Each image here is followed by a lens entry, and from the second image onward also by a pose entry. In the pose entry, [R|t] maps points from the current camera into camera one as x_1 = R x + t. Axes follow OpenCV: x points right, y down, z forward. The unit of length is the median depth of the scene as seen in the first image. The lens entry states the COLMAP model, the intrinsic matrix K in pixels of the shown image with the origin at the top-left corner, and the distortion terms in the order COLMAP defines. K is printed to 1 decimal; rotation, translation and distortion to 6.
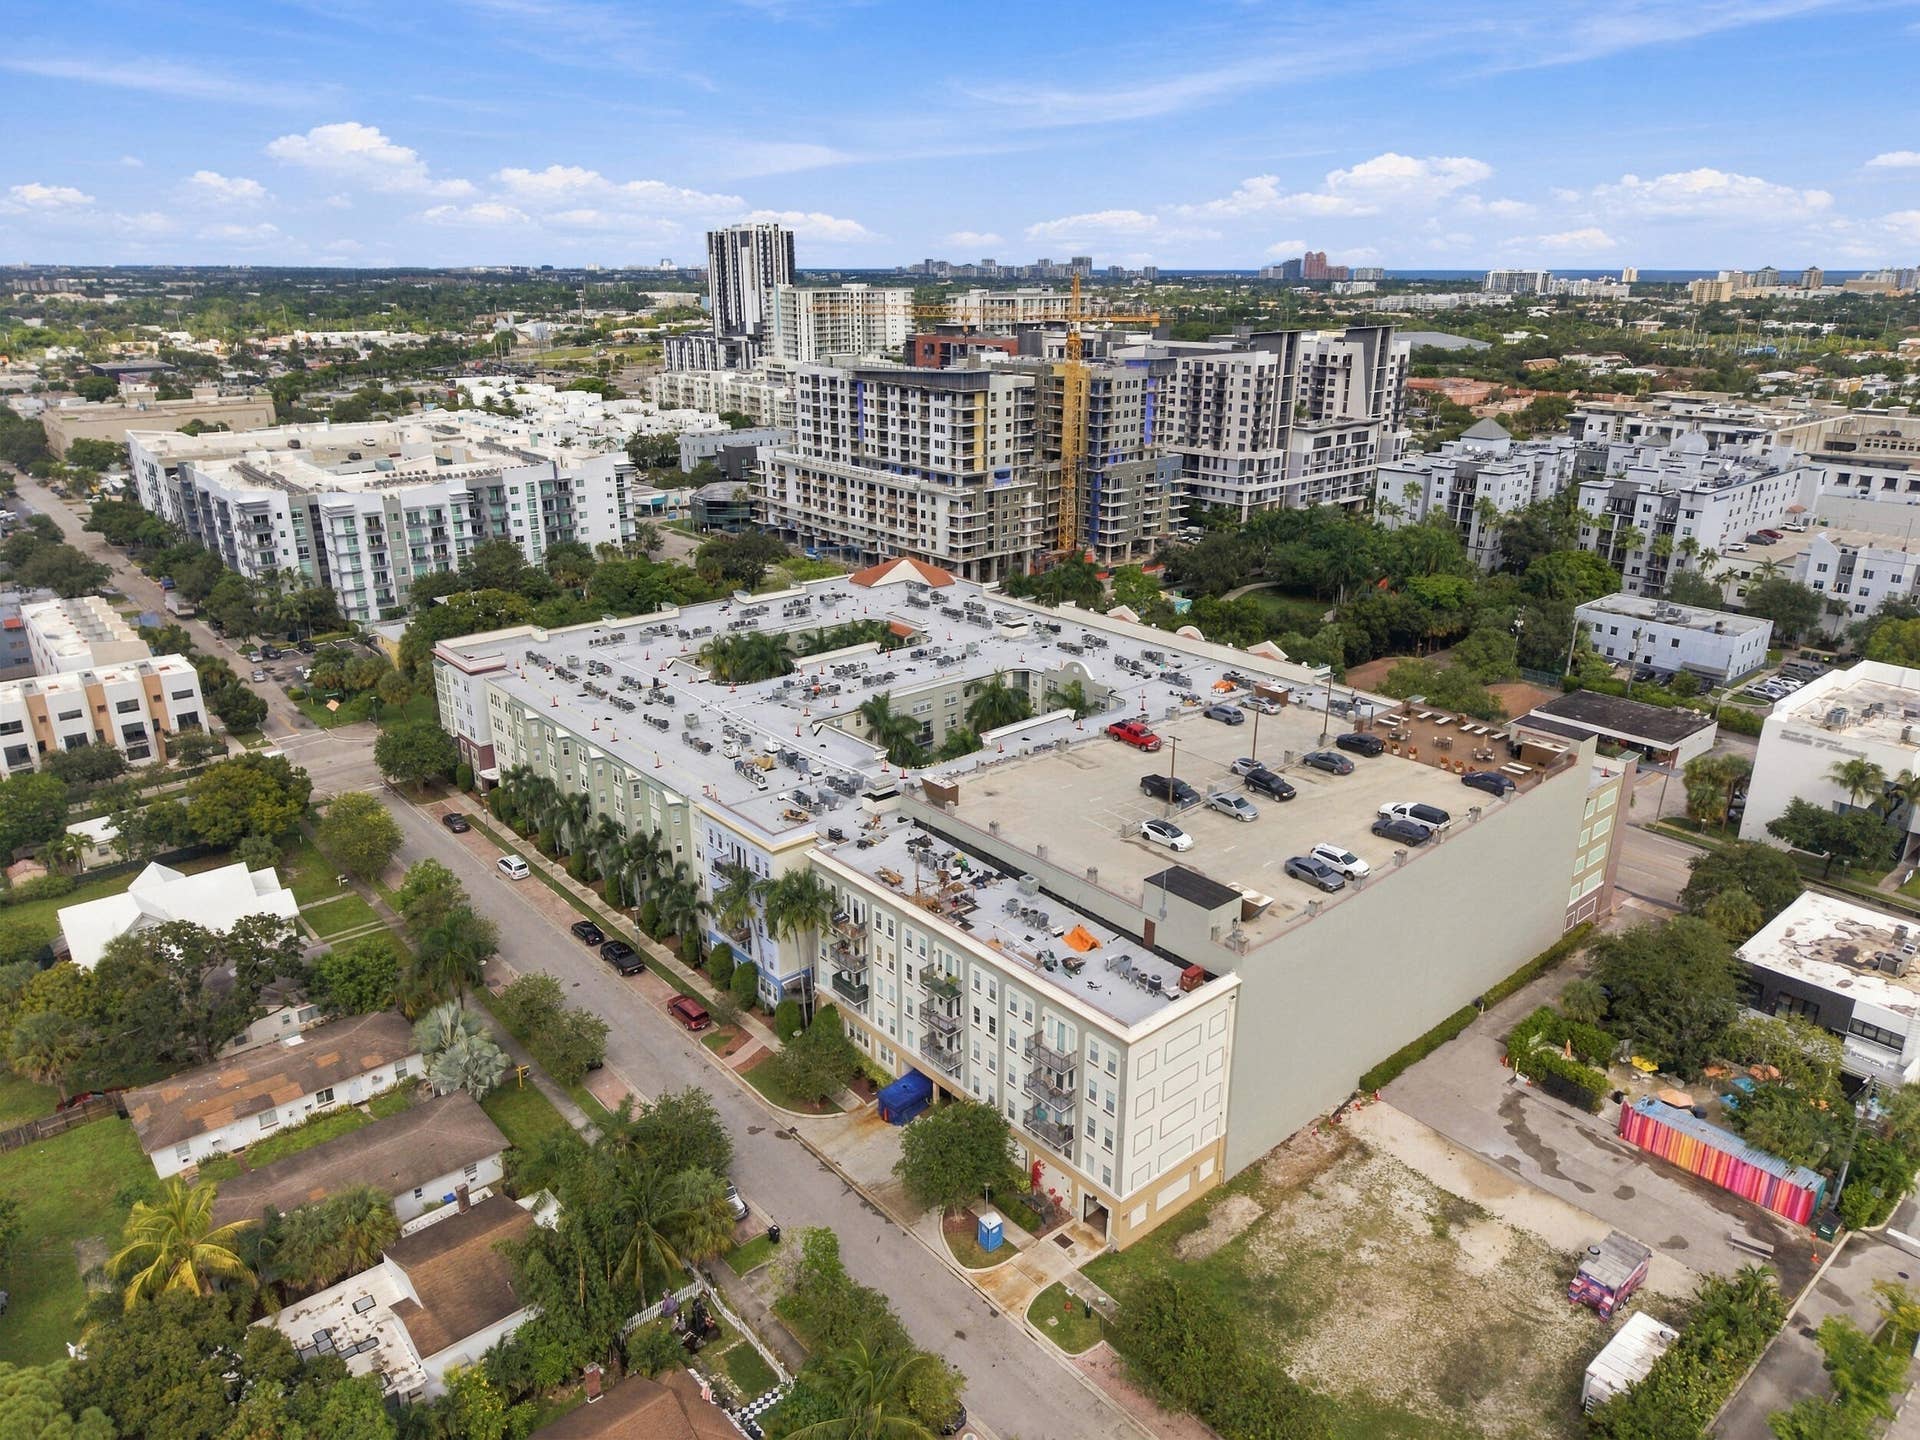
lens RADIAL K [[1282.9, 0, 960.0], [0, 1282.9, 720.0], [0, 0, 1]] dist [0.076179, -0.101698]
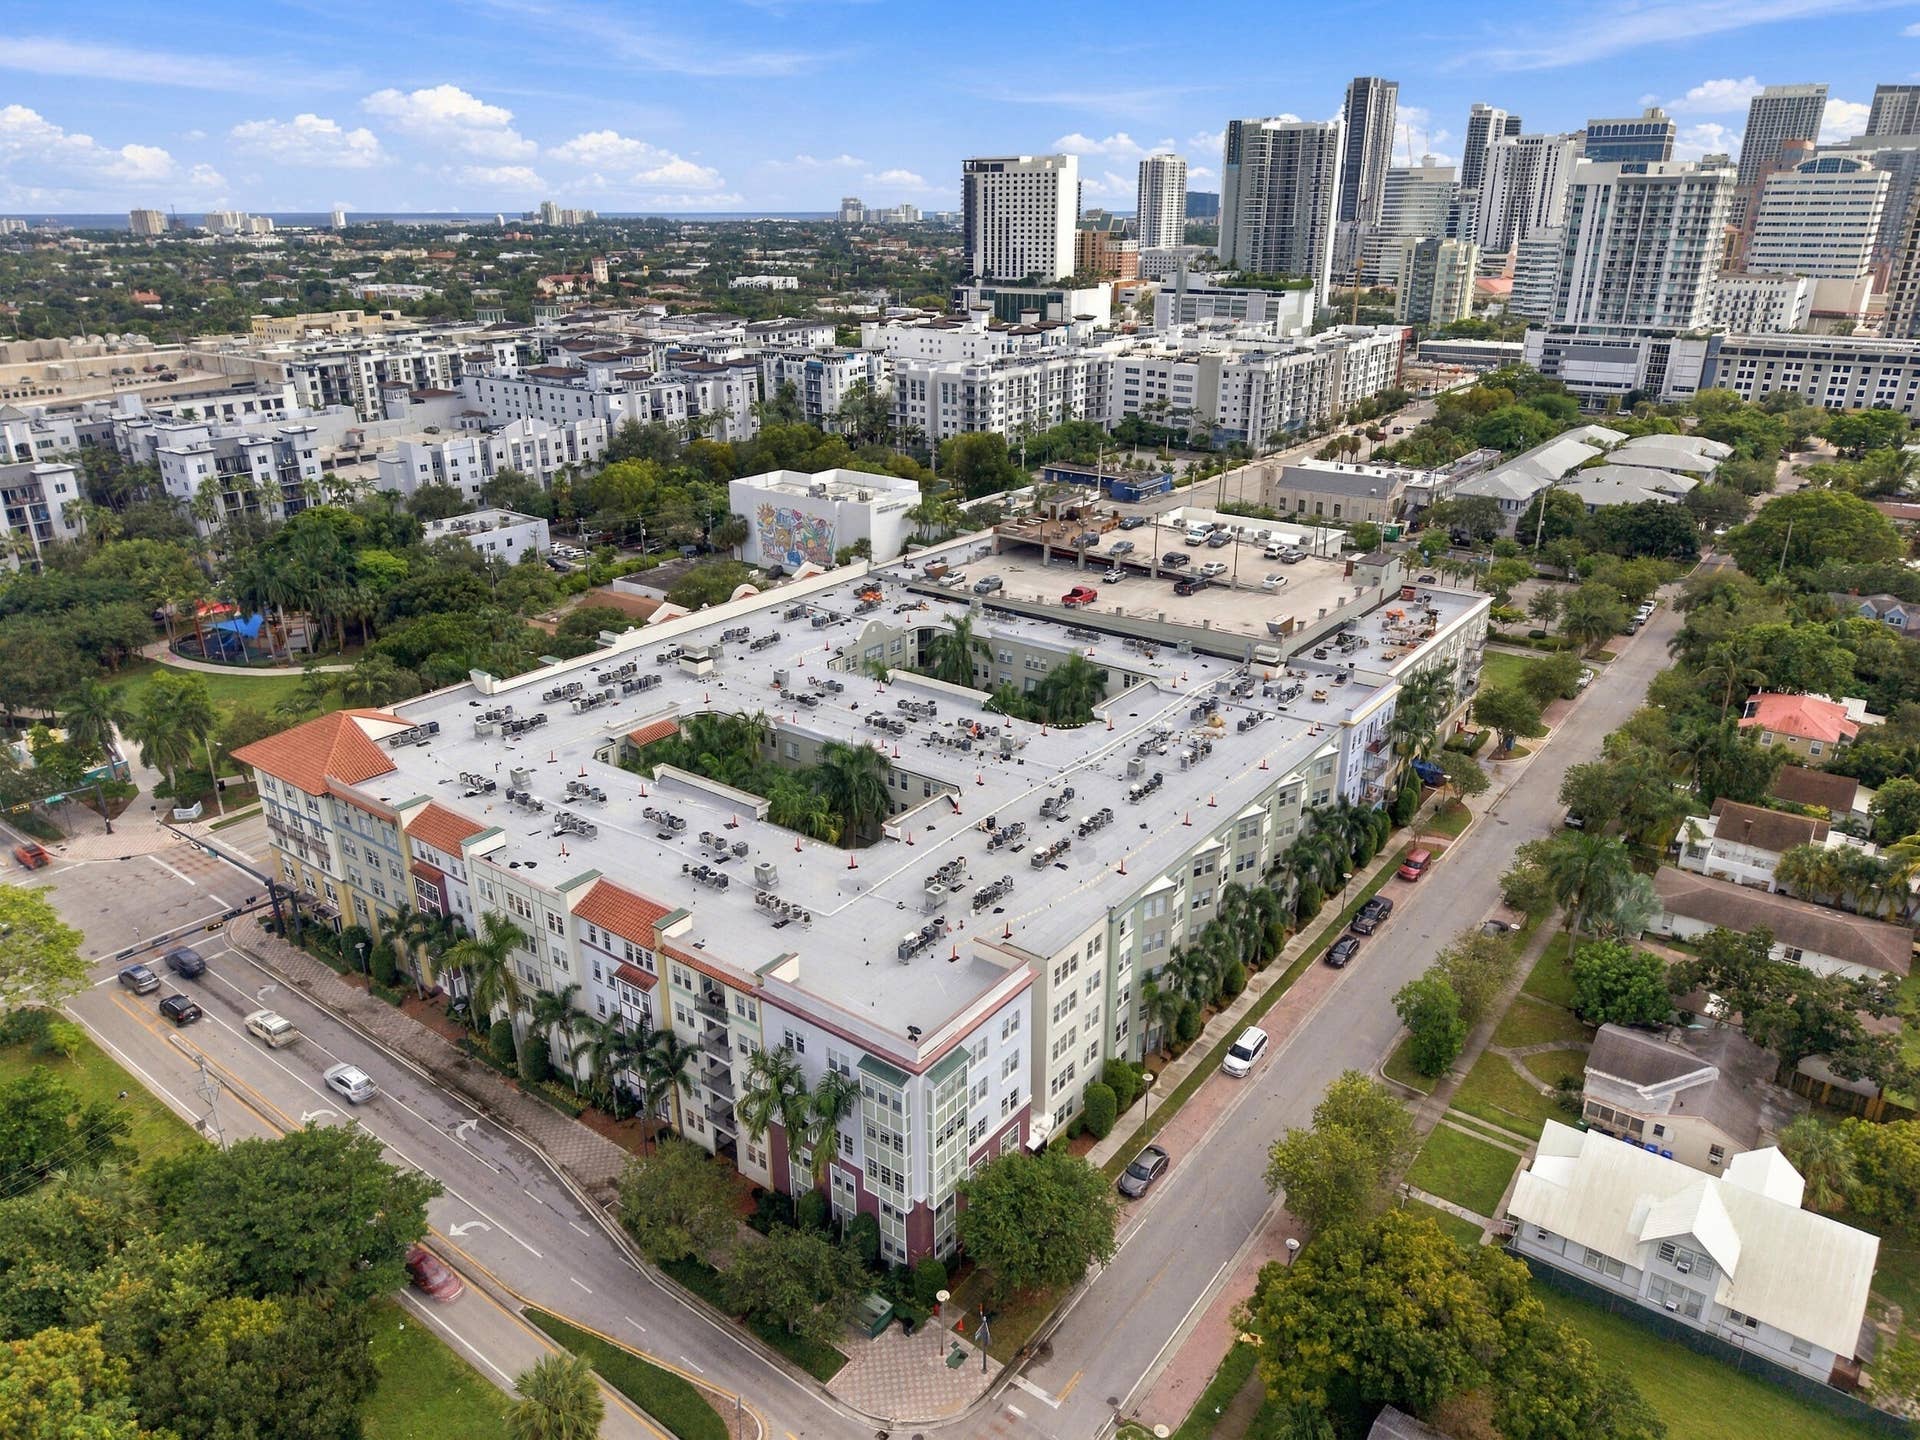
lens RADIAL K [[1278.1, 0, 966.3], [0, 1278.1, 726.7], [0, 0, 1]] dist [0.005904, 0.000229]
pose [[-0.219930, -0.366388, 0.904096, -0.516539], [0.321768, 0.847675, 0.421797, -0.226342], [-0.920921, 0.383675, -0.068537, 0.655025]]
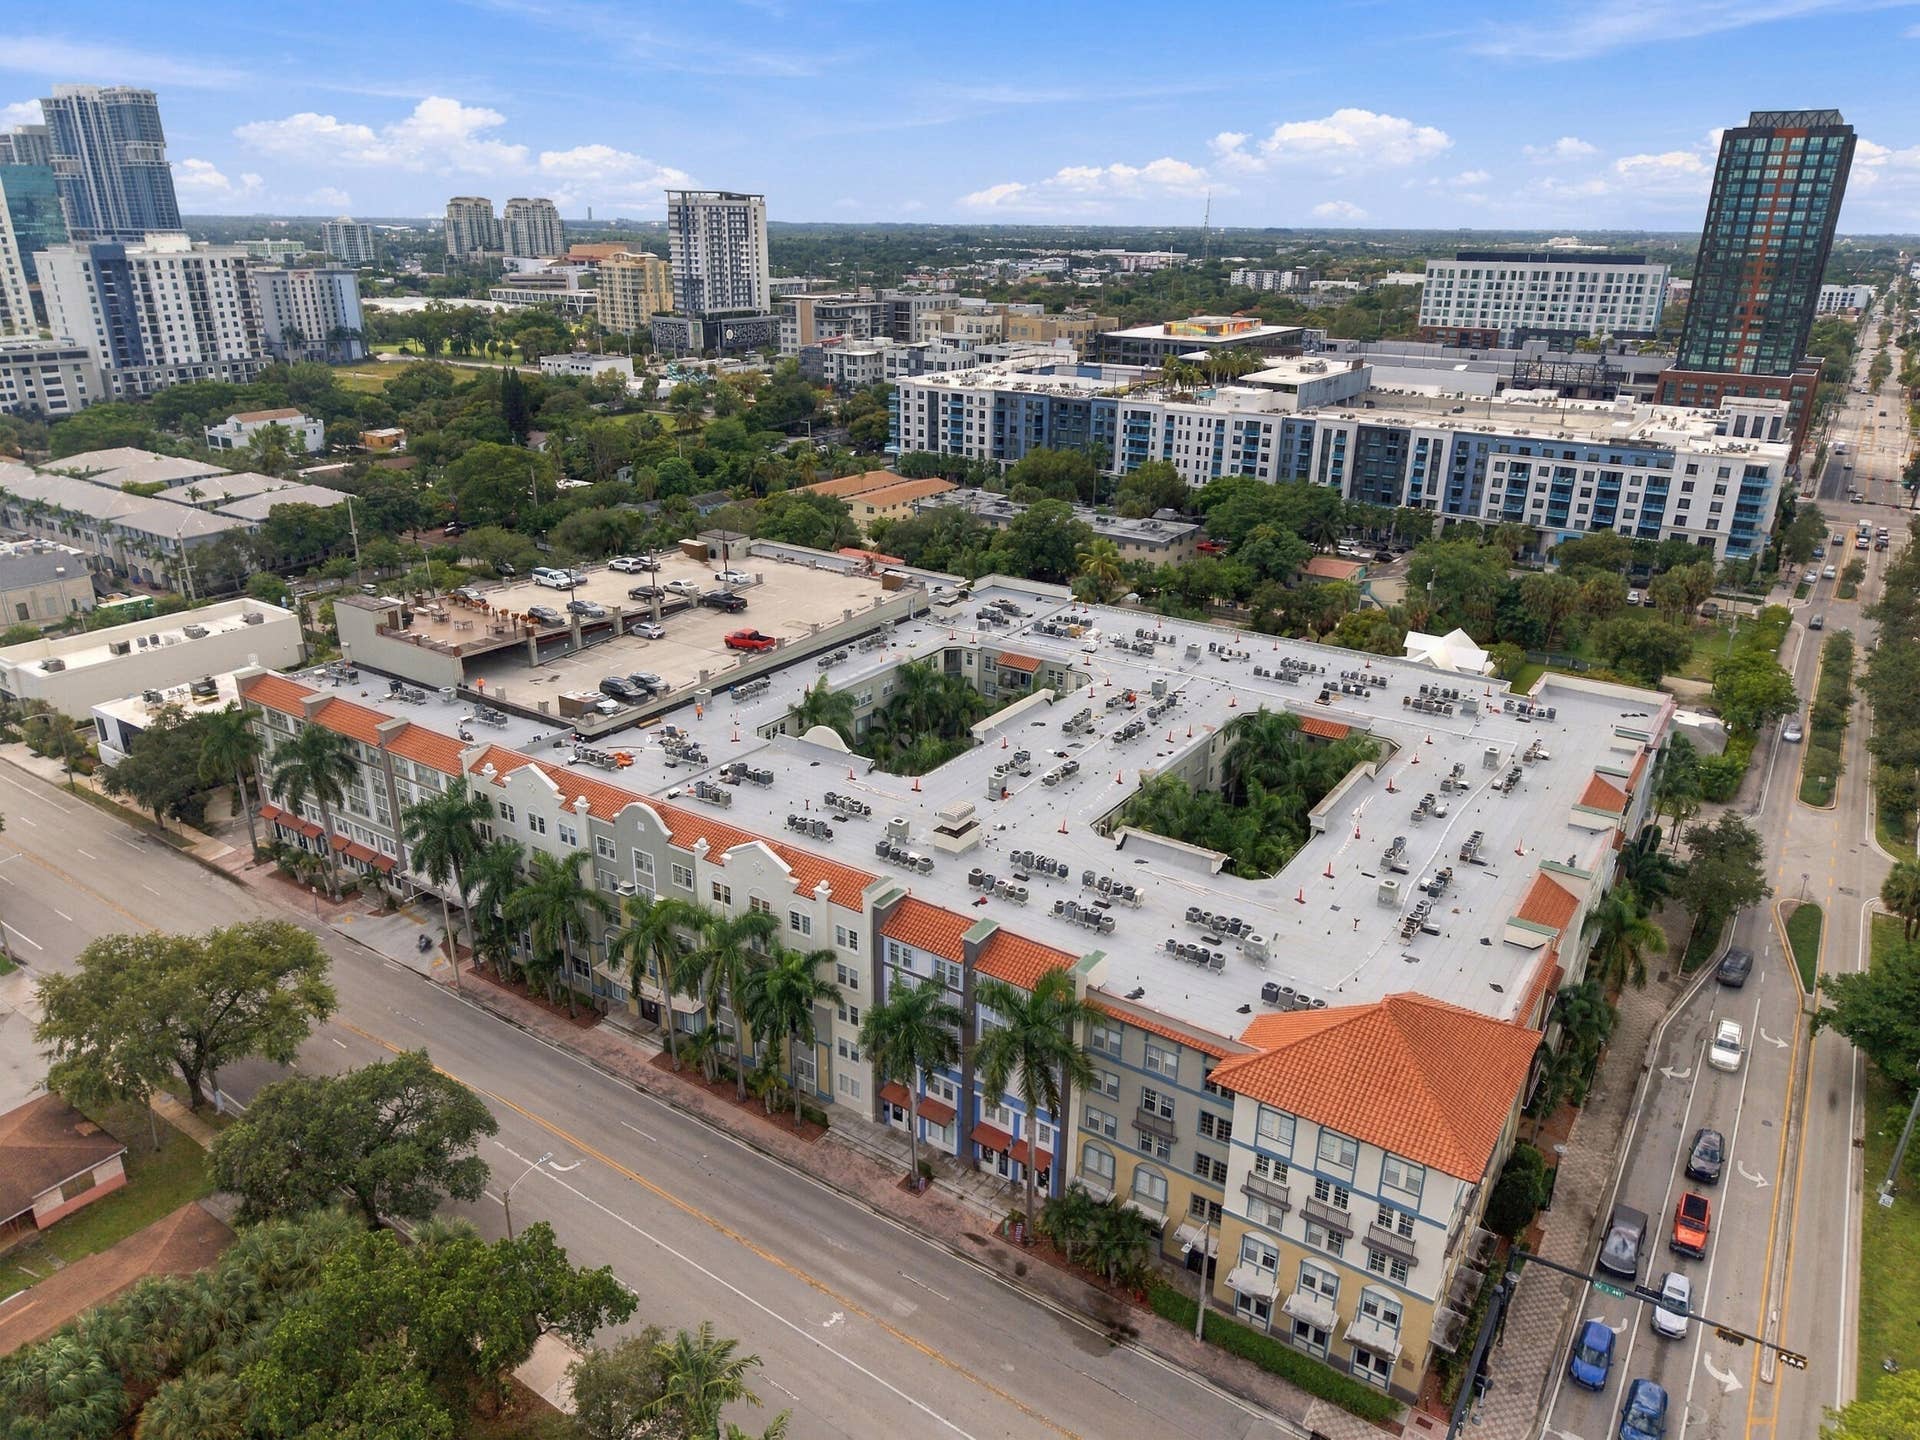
lens RADIAL K [[1278.1, 0, 966.3], [0, 1278.1, 726.7], [0, 0, 1]] dist [0.005904, 0.000229]
pose [[-0.963616, 0.087516, -0.252558, 0.124371], [-0.099884, 0.758526, 0.643942, -0.331261], [0.247927, 0.645739, -0.722186, 0.981535]]
